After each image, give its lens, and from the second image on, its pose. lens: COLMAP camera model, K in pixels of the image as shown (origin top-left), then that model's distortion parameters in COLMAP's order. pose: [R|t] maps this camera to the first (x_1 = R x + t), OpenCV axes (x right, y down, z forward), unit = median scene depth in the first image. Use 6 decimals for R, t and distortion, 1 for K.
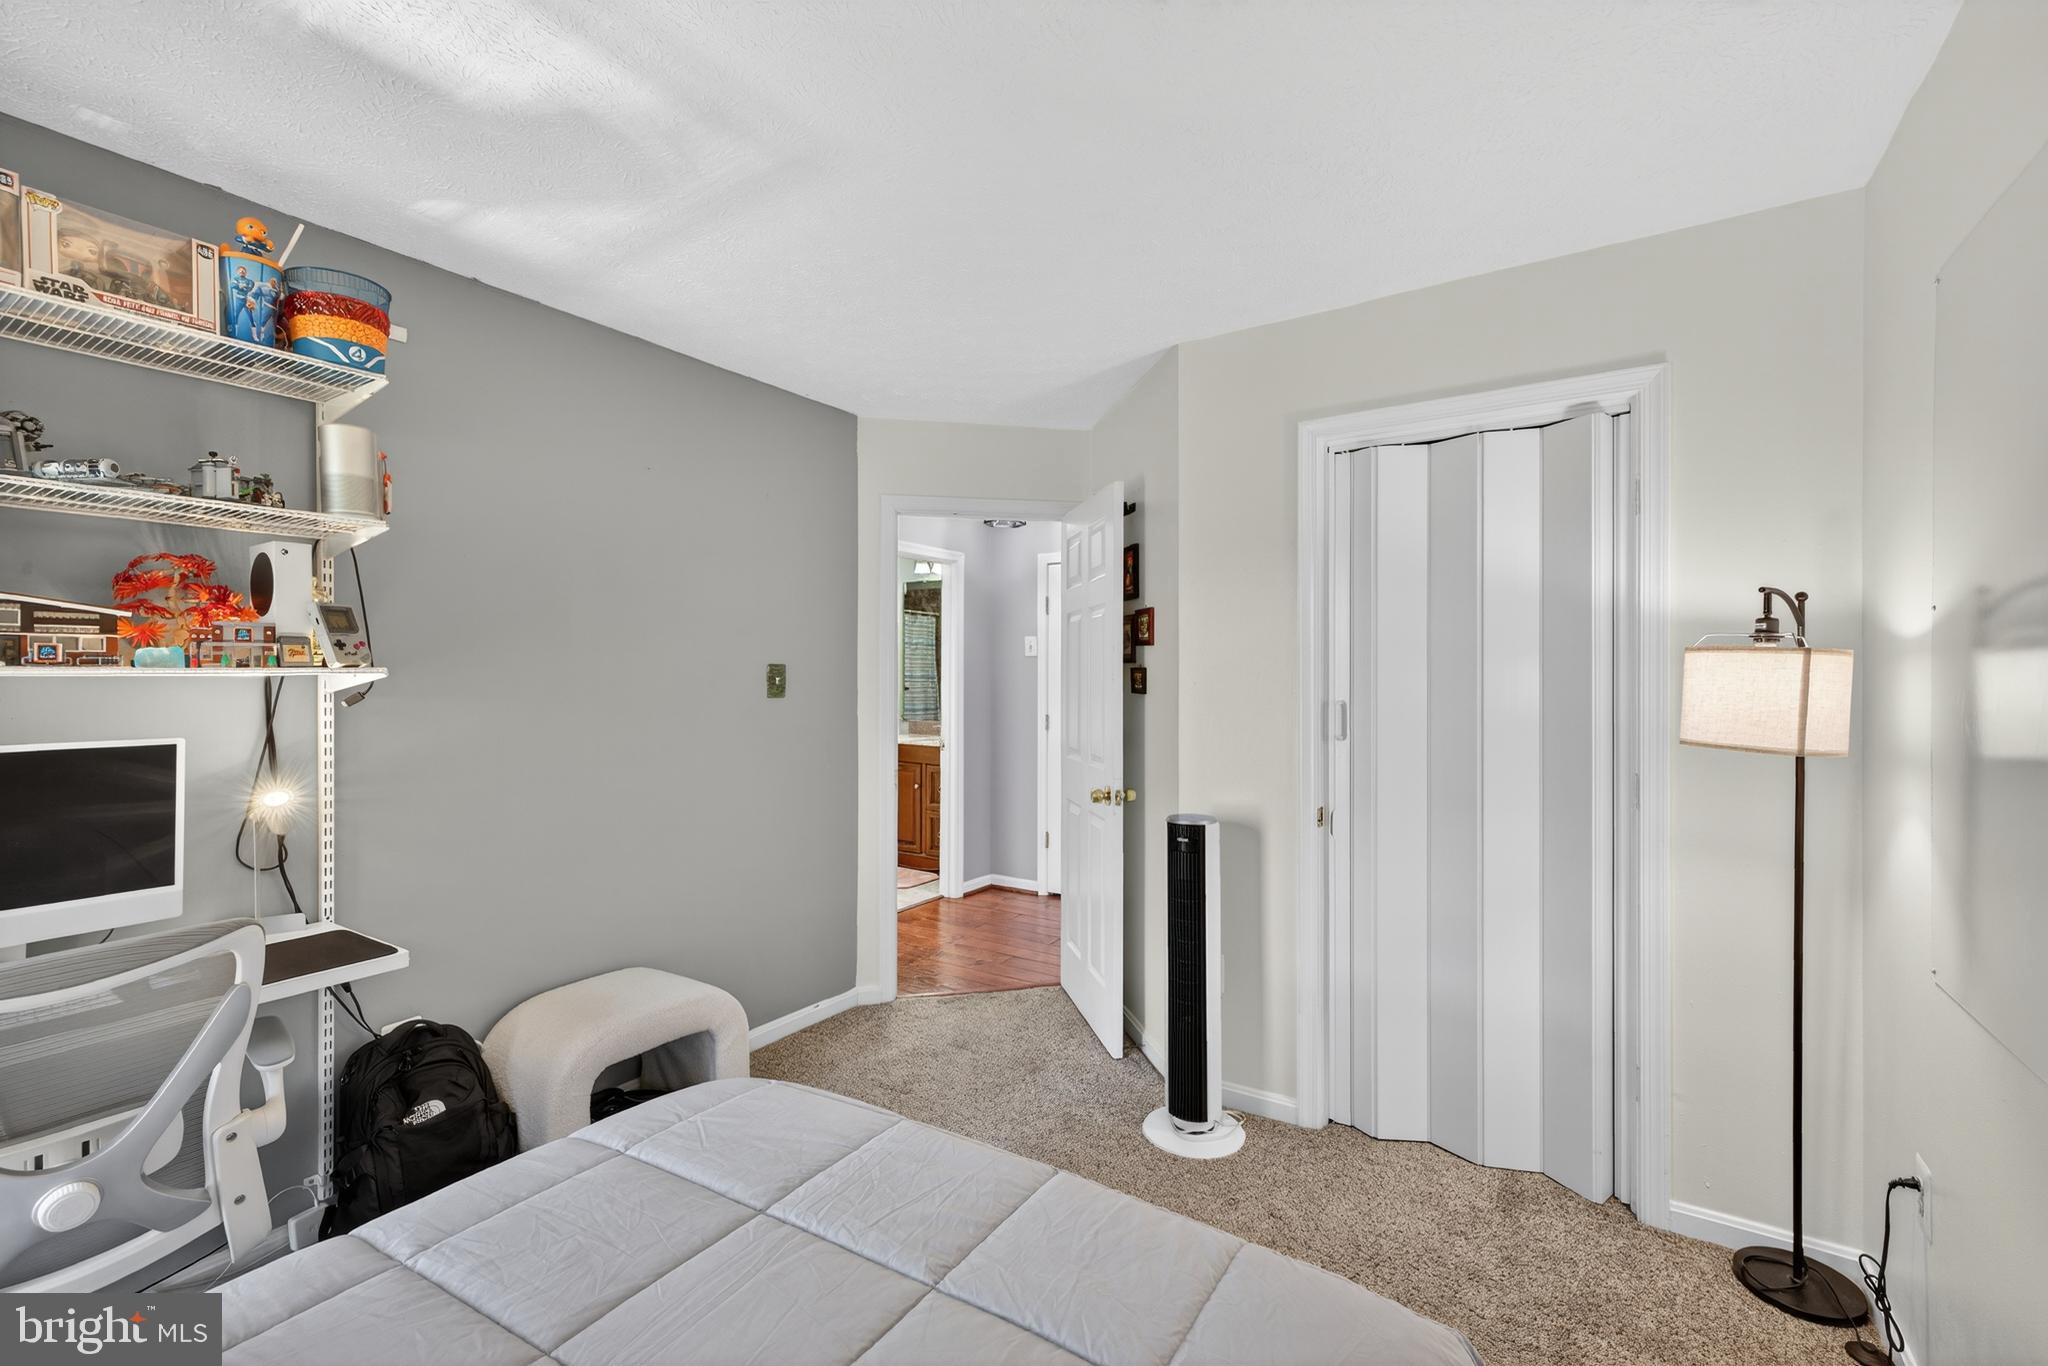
lens RADIAL K [[877.0, 0, 1024.6], [0, 877.0, 685.5], [0, 0, 1]] dist [0.009807, -0.002266]
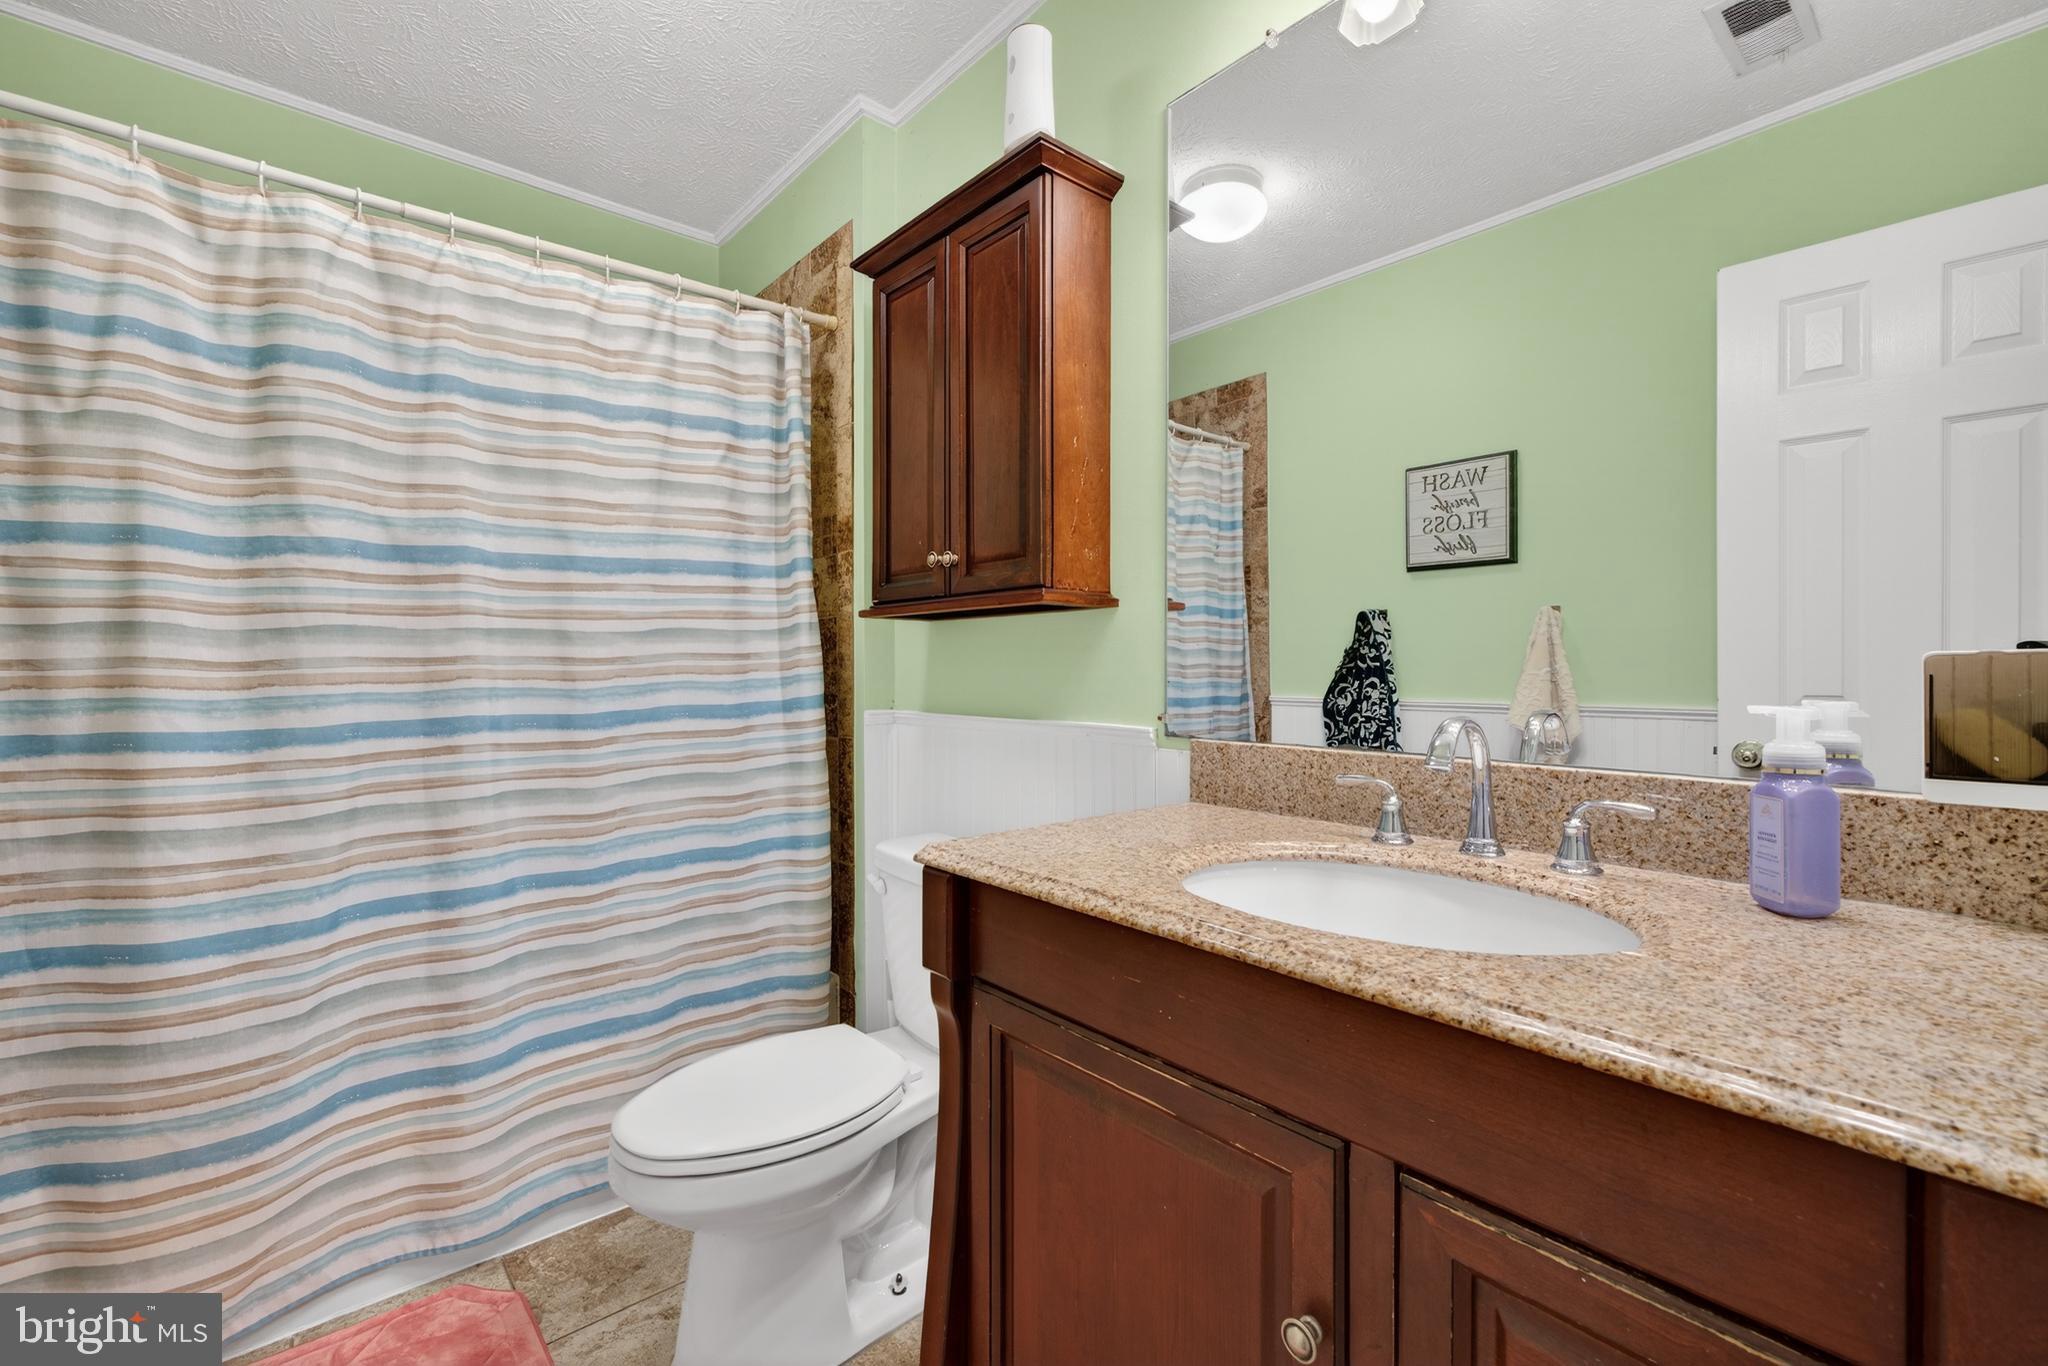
lens RADIAL K [[877.0, 0, 1022.6], [0, 877.0, 677.0], [0, 0, 1]] dist [0.009807, -0.002266]
pose [[0.963116, 0.002711, -0.269074, -0.105082], [-0.001895, 0.999993, 0.003293, 0.019177], [0.269081, -0.002662, 0.963114, 0.714184]]
